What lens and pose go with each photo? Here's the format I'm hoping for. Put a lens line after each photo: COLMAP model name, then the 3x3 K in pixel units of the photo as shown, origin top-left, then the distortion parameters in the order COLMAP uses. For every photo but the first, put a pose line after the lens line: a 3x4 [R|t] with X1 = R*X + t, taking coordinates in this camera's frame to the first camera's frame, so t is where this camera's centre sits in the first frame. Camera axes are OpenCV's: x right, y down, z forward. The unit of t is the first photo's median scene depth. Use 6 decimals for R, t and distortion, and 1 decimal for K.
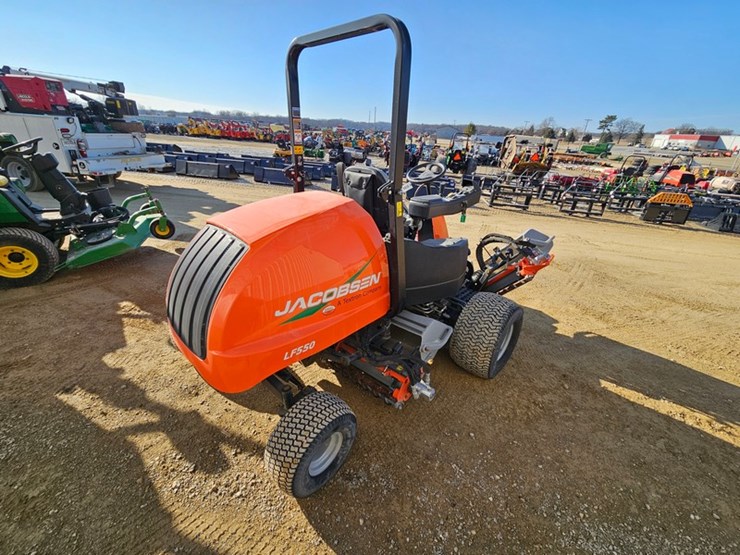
lens RADIAL K [[301.8, 0, 368.9], [0, 301.8, 277.4], [0, 0, 1]] dist [-0.002215, -0.000210]
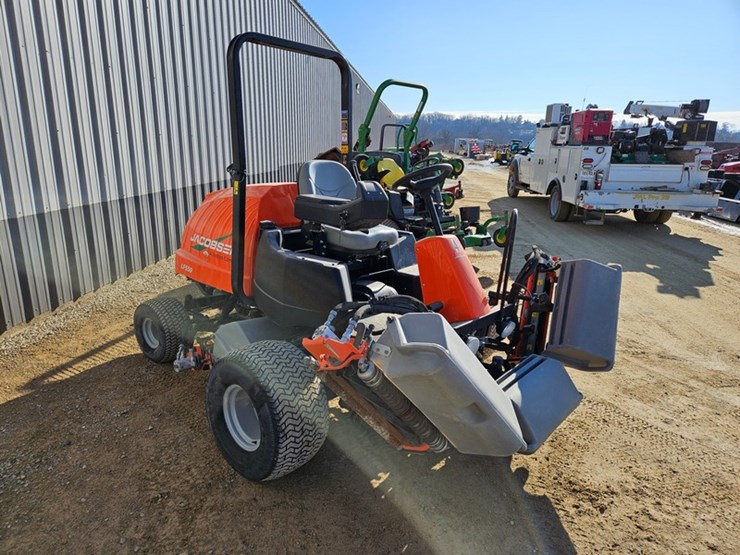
lens RADIAL K [[489.4, 0, 365.6], [0, 489.4, 279.3], [0, 0, 1]] dist [0.060158, -0.040118]
pose [[0.037044, 0.200530, -0.978987, 1.618582], [-0.442771, 0.881543, 0.163817, -0.365532], [0.895869, 0.427398, 0.121445, 1.137598]]
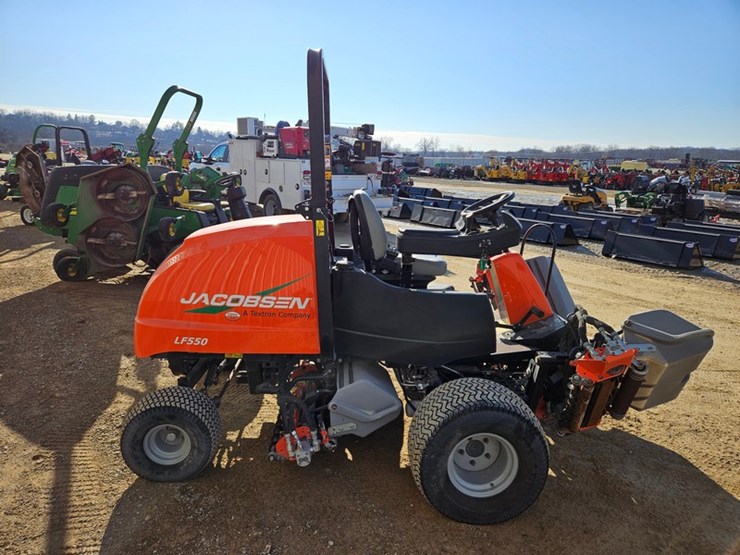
lens RADIAL K [[490.9, 0, 367.1], [0, 490.9, 279.4], [0, 0, 1]] dist [0.047825, -0.012679]
pose [[0.722651, 0.119687, -0.680773, 1.049964], [-0.278736, 0.951724, -0.128560, 0.063514], [0.632520, 0.282660, 0.721125, 0.050476]]
